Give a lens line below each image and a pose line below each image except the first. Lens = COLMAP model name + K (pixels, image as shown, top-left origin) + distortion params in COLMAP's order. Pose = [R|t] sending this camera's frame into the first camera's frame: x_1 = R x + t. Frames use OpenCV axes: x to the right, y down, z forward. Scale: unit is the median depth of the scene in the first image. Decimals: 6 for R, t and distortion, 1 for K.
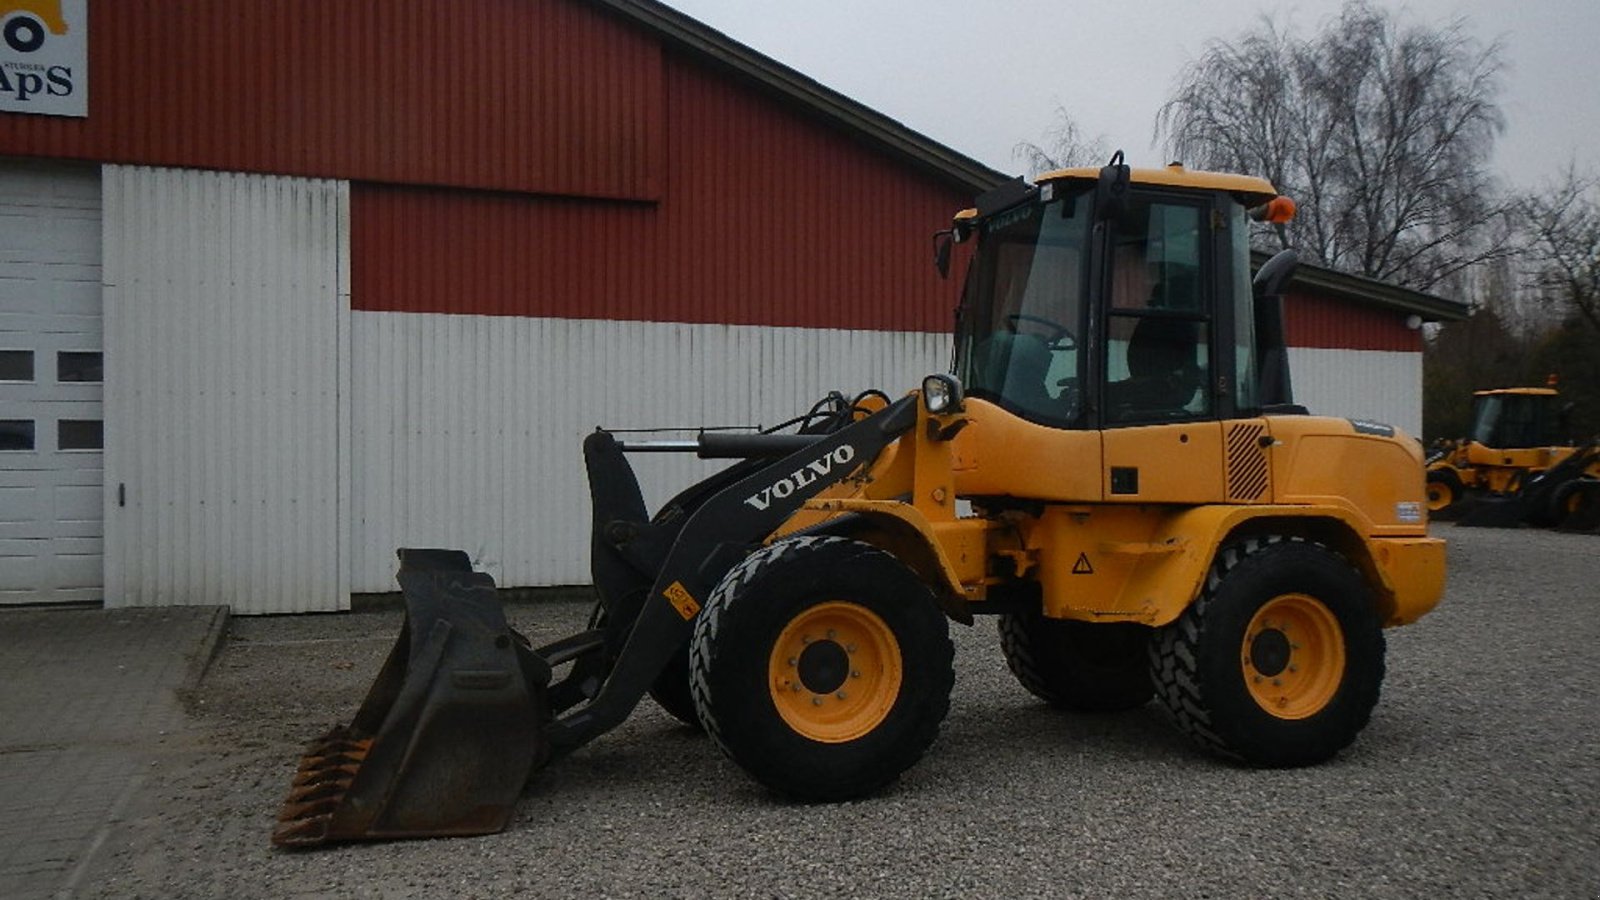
lens RADIAL K [[1335.5, 0, 800.6], [0, 1335.5, 450.3], [0, 0, 1]] dist [-0.007248, 0.011004]
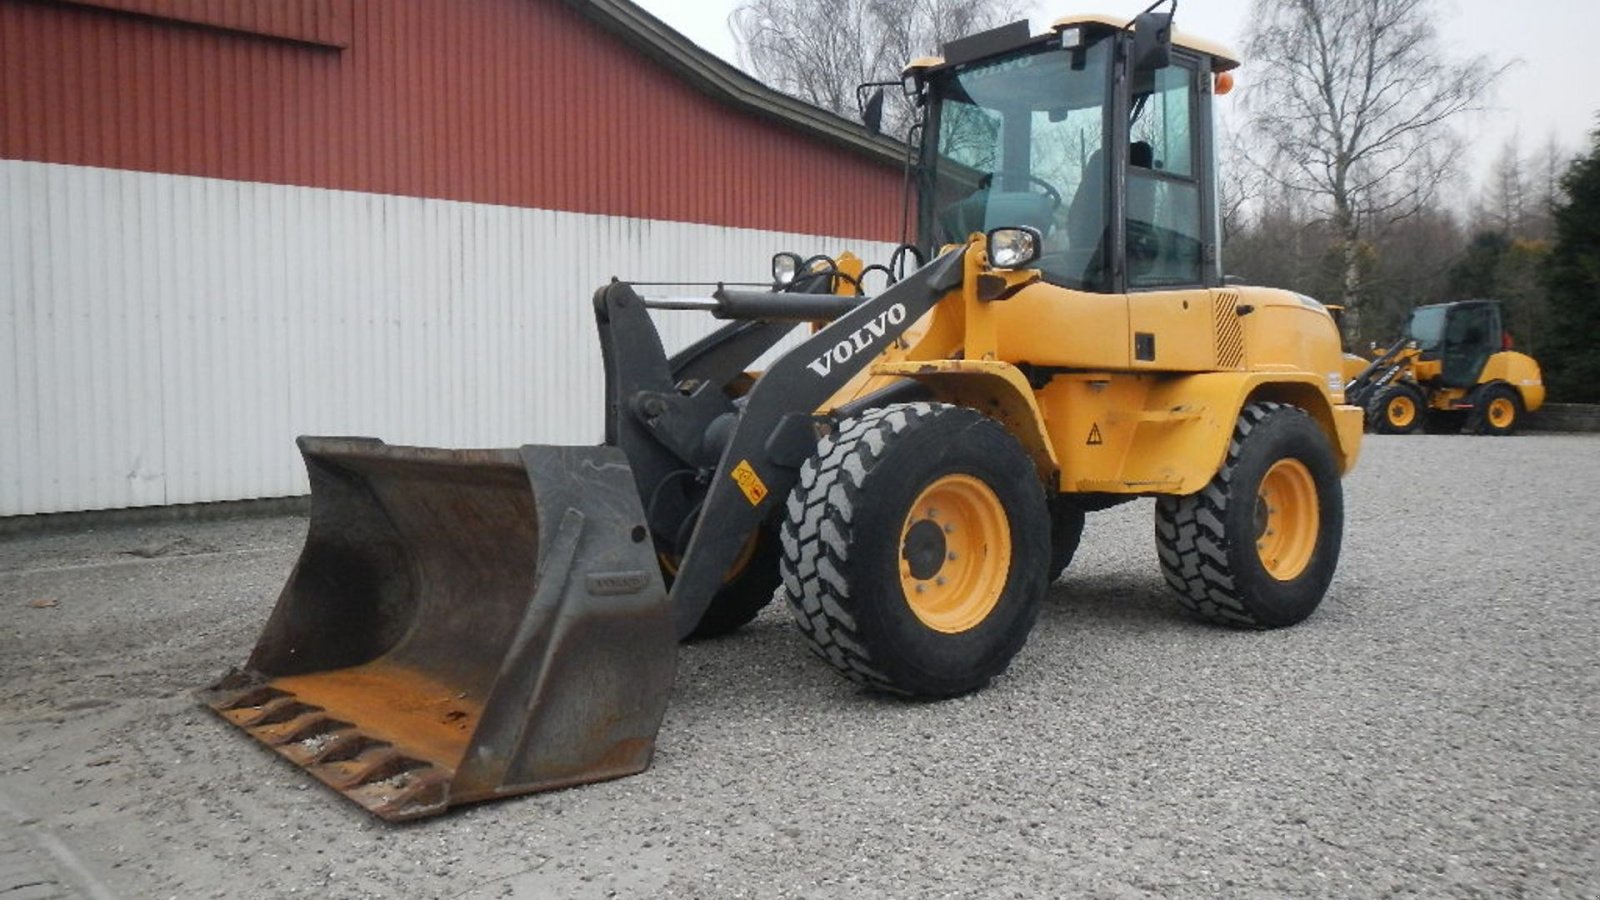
lens RADIAL K [[1335.5, 0, 805.4], [0, 1335.5, 449.6], [0, 0, 1]] dist [-0.007248, 0.011004]
pose [[0.927673, -0.024186, 0.372610, -0.341150], [0.000660, 0.998005, 0.063138, 0.035043], [-0.373394, -0.058326, 0.925837, 0.187090]]
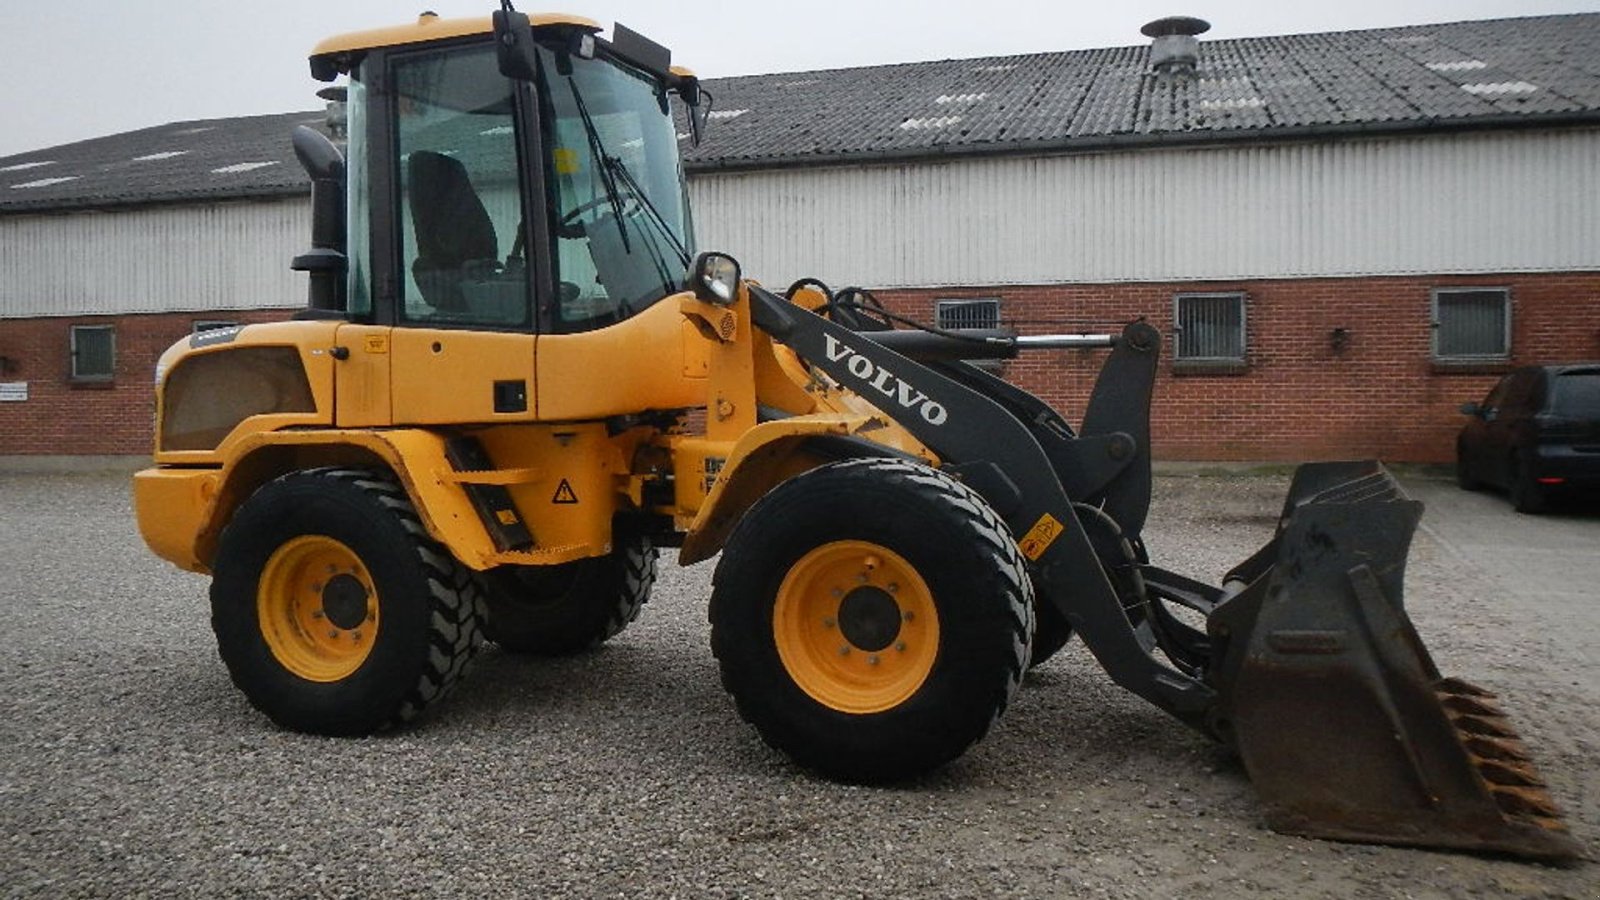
lens RADIAL K [[1335.5, 0, 793.2], [0, 1335.5, 452.3], [0, 0, 1]] dist [-0.007248, 0.011004]
pose [[-0.790384, -0.015546, 0.612414, -0.467367], [0.006036, 0.999432, 0.033159, 0.035766], [-0.612582, 0.029905, -0.789841, 1.720144]]
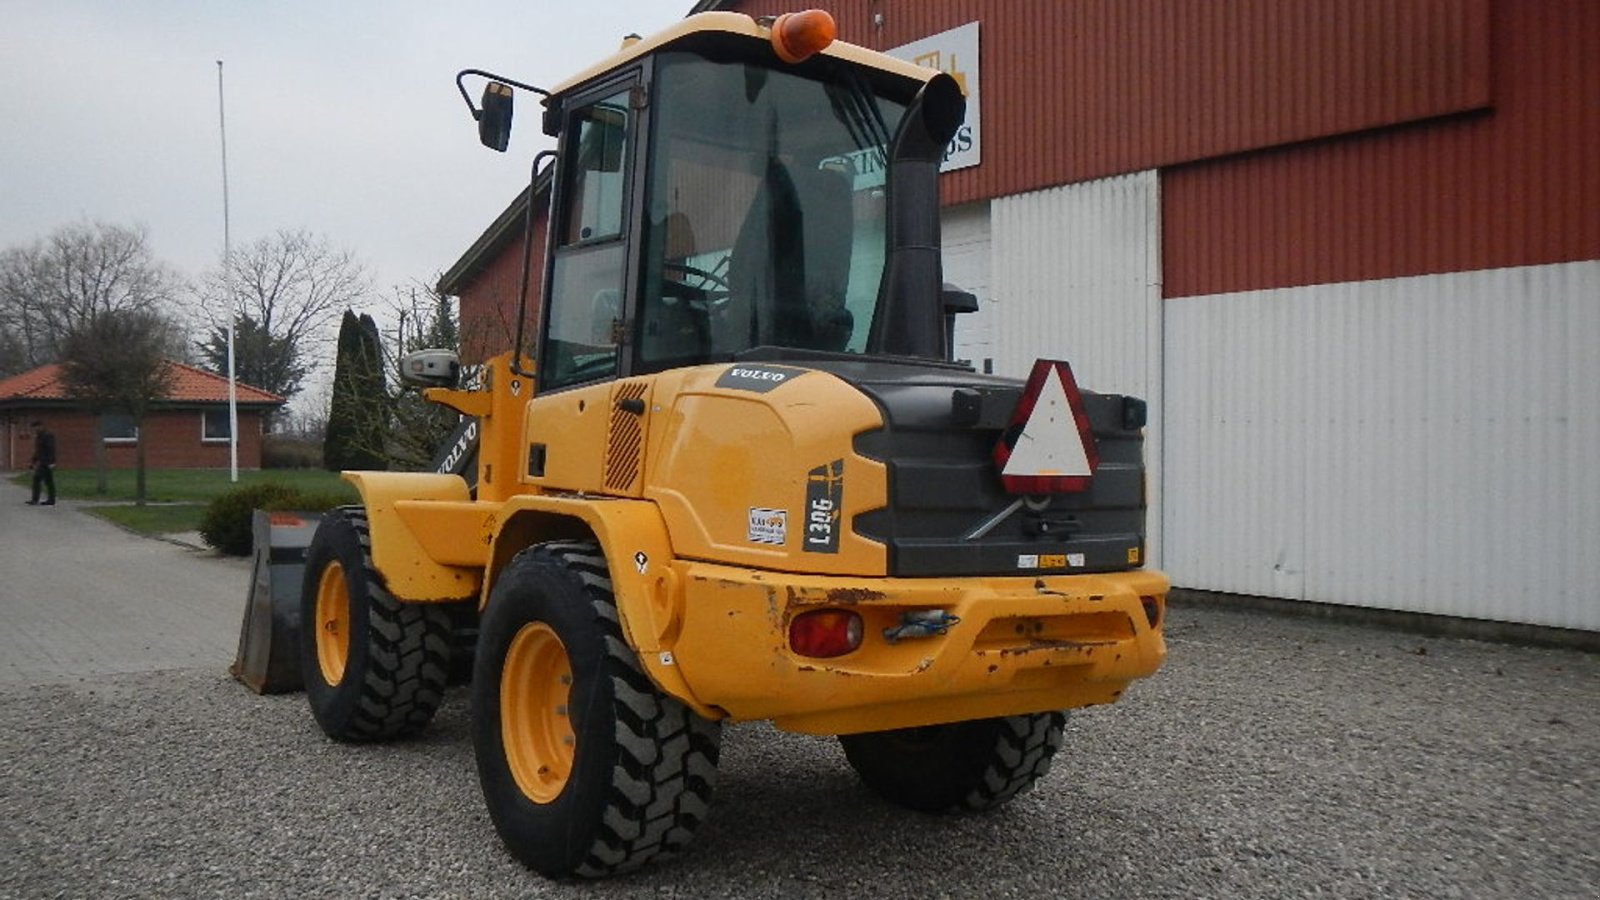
lens RADIAL K [[1335.5, 0, 788.7], [0, 1335.5, 453.6], [0, 0, 1]] dist [-0.007248, 0.011004]
pose [[0.307298, 0.005473, -0.951598, 1.039081], [-0.007221, 0.999968, 0.003419, 0.014690], [0.951586, 0.005821, 0.307327, 0.876525]]
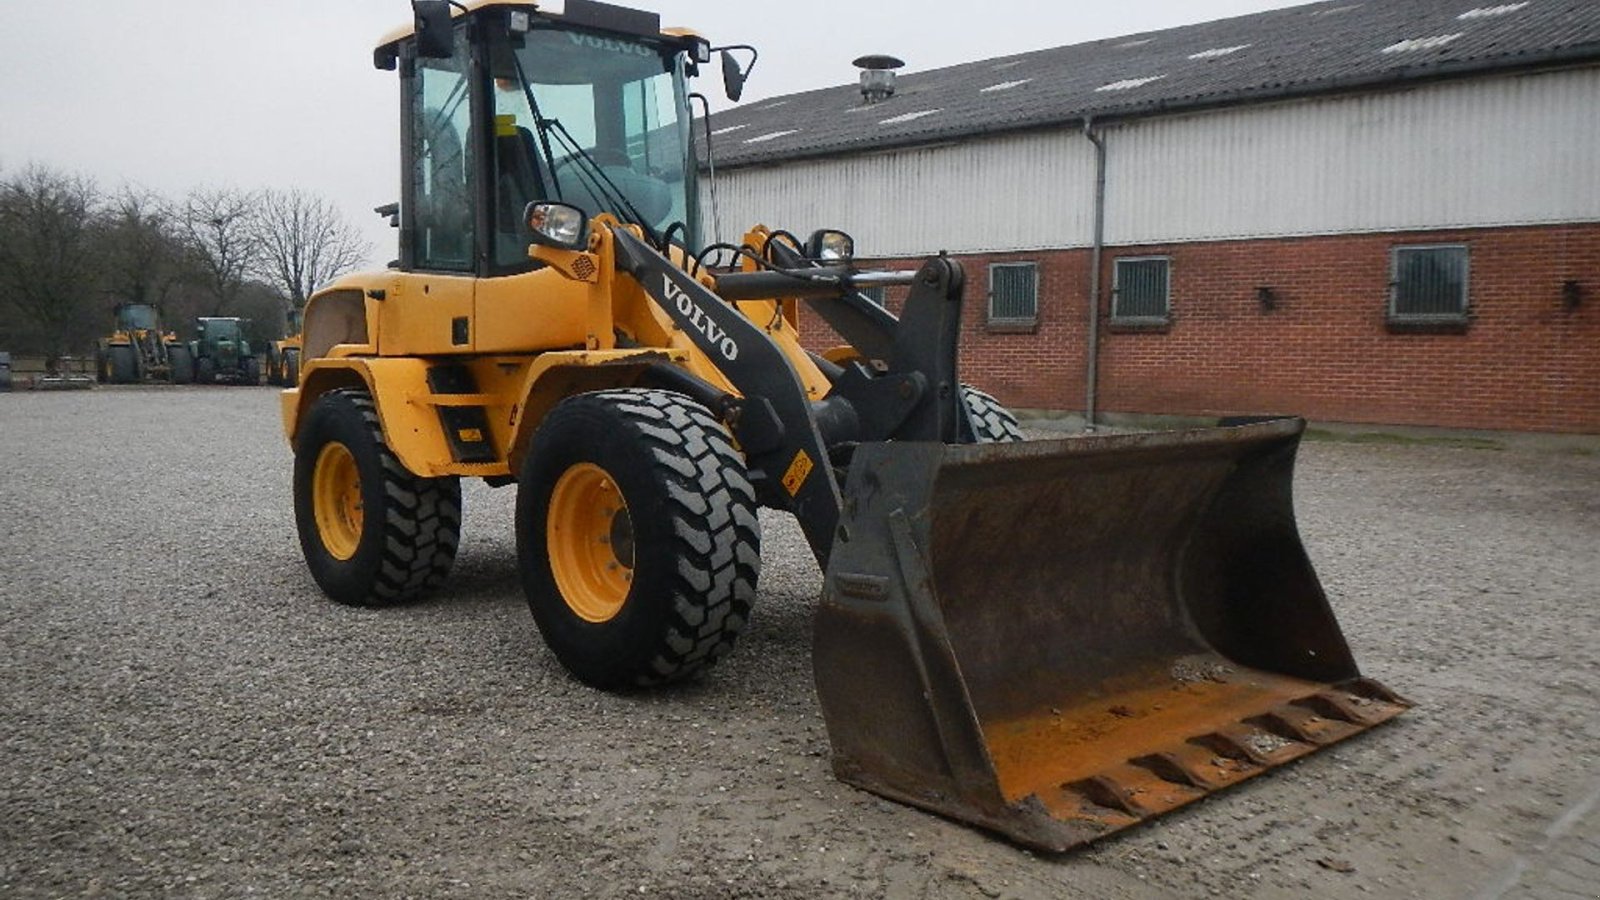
lens RADIAL K [[1335.5, 0, 786.6], [0, 1335.5, 451.8], [0, 0, 1]] dist [-0.007248, 0.011004]
pose [[-0.415777, -0.066979, 0.906997, -0.796817], [-0.015678, 0.997664, 0.066487, 0.046730], [-0.909332, 0.013424, -0.415855, 1.367723]]
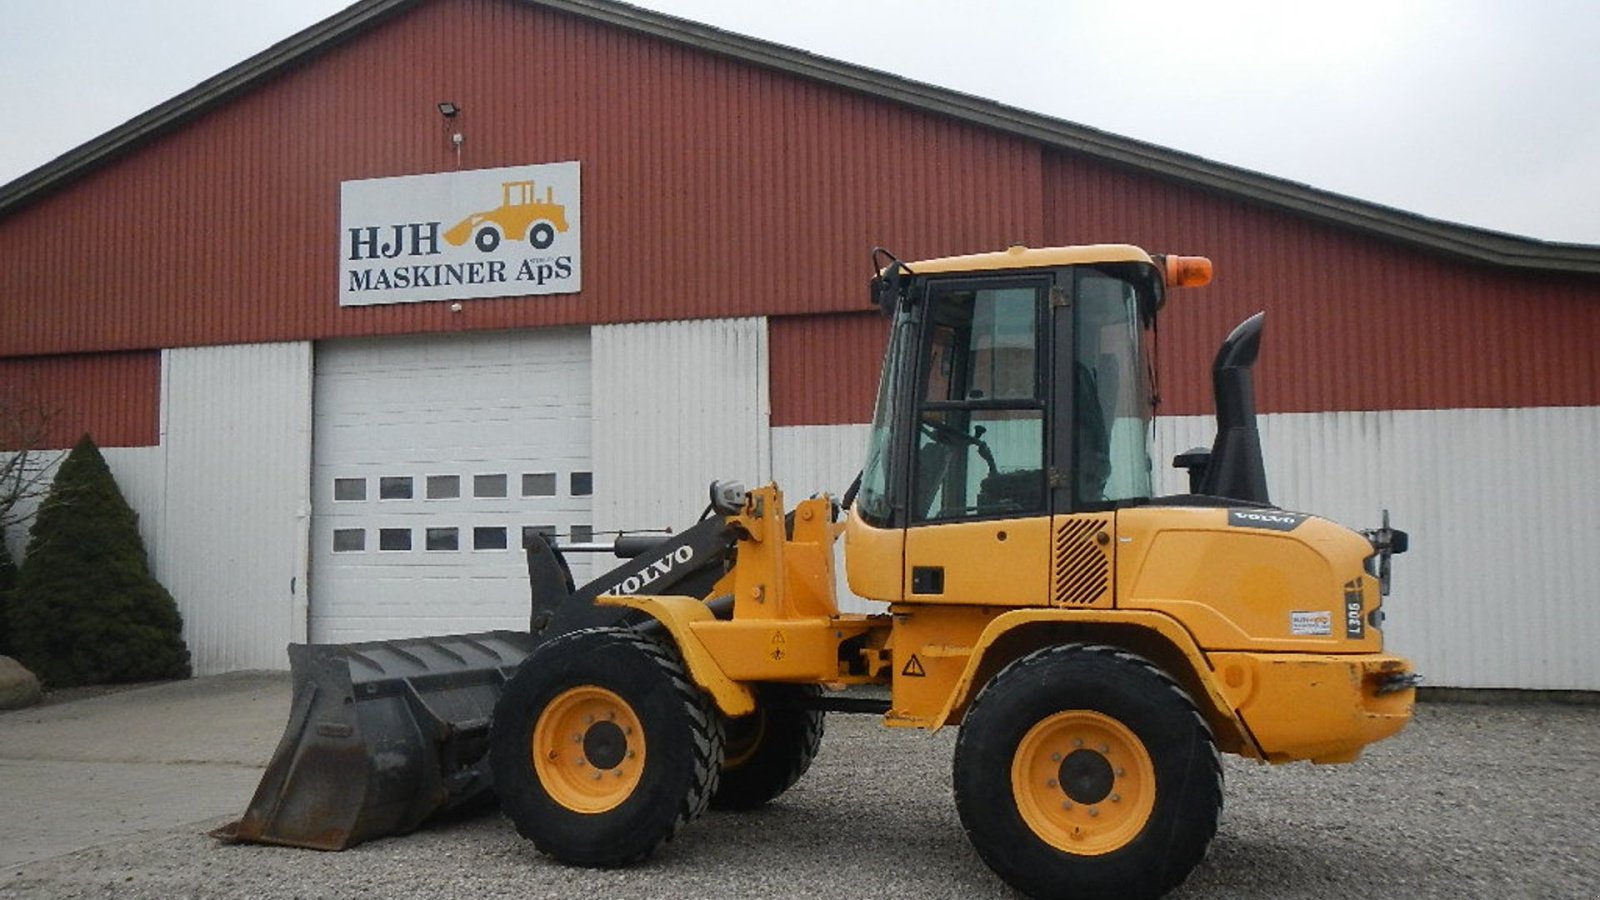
lens RADIAL K [[1335.5, 0, 797.6], [0, 1335.5, 456.4], [0, 0, 1]] dist [-0.007248, 0.011004]
pose [[0.810784, -0.045467, -0.583577, 0.716200], [0.006750, 0.997639, -0.068349, -0.001545], [0.585307, 0.051477, 0.809176, 0.158316]]
